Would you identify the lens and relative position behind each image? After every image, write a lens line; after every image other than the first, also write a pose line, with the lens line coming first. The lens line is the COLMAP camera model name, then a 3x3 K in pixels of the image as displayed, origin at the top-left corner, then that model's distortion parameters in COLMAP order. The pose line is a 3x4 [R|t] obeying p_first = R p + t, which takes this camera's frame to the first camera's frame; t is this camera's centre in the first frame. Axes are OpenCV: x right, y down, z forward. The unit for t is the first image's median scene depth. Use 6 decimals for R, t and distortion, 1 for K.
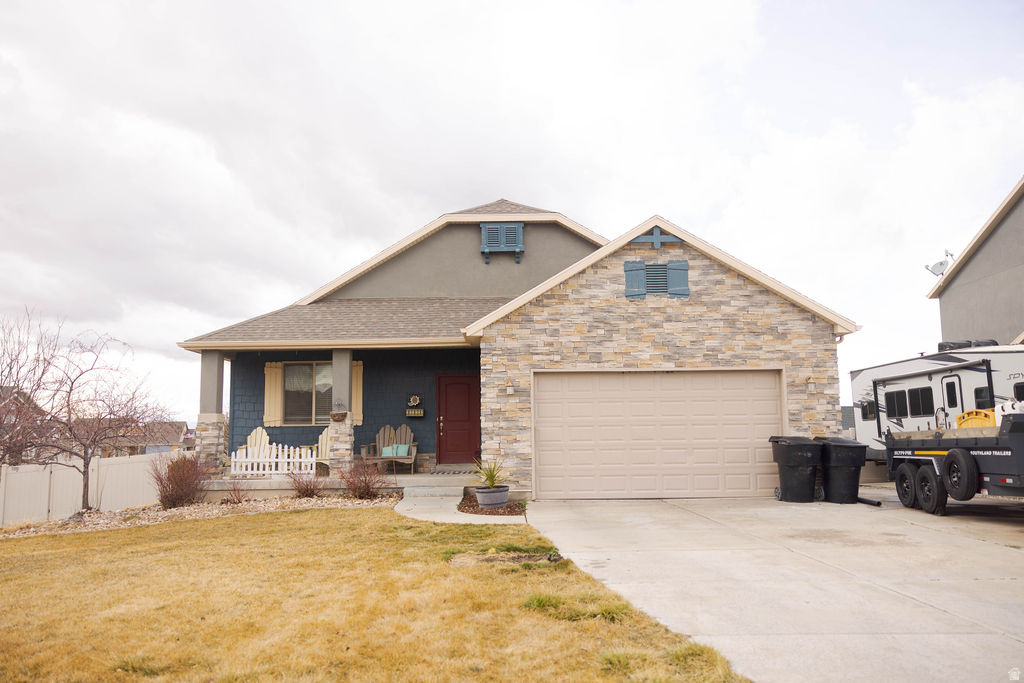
lens RADIAL K [[828.2, 0, 512.0], [0, 828.2, 341.5], [0, 0, 1]] dist [0.003786, -0.001073]
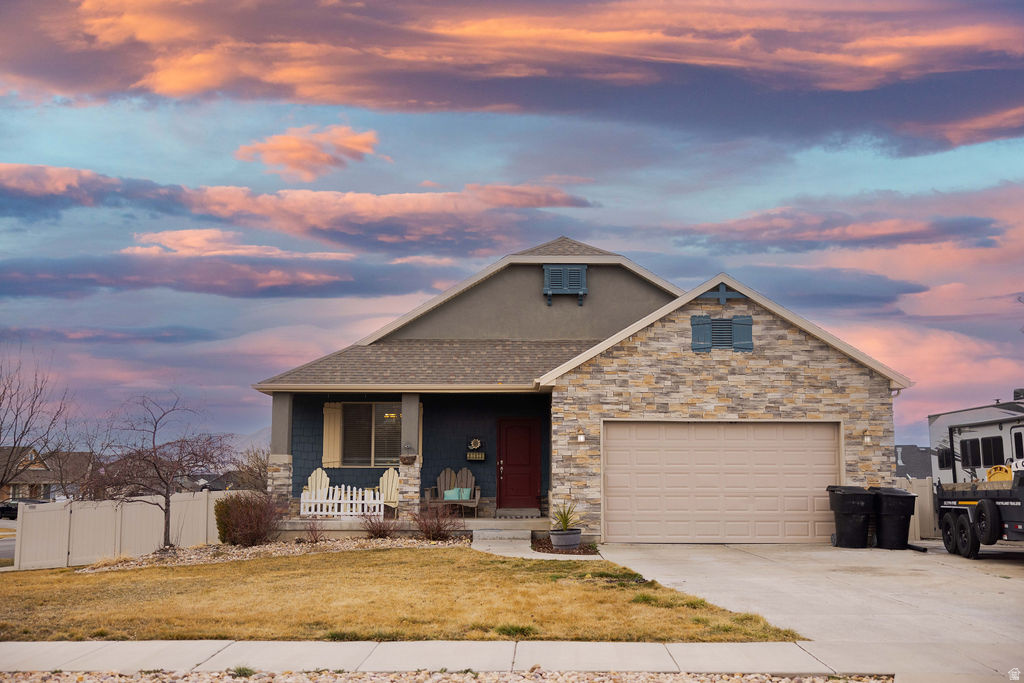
lens RADIAL K [[1165.2, 0, 512.4], [0, 1165.2, 323.1], [0, 0, 1]] dist [-0.011563, 0.016673]
pose [[0.999878, 0.015500, 0.001669, -0.092401], [-0.015469, 0.999724, -0.017660, -0.058354], [-0.001942, 0.017632, 0.999843, -0.470030]]
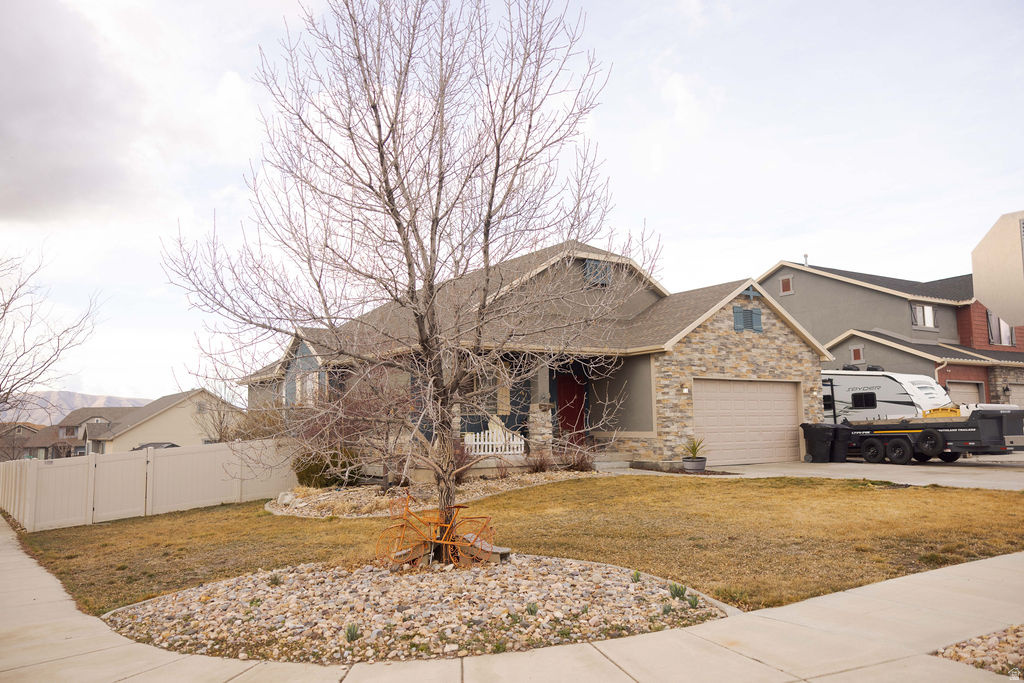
lens RADIAL K [[828.2, 0, 512.0], [0, 828.2, 341.5], [0, 0, 1]] dist [0.003786, -0.001073]
pose [[0.813573, 0.059819, 0.578377, -1.054086], [-0.060022, 0.998020, -0.018792, 0.019181], [-0.578356, -0.019427, 0.815553, 0.013311]]
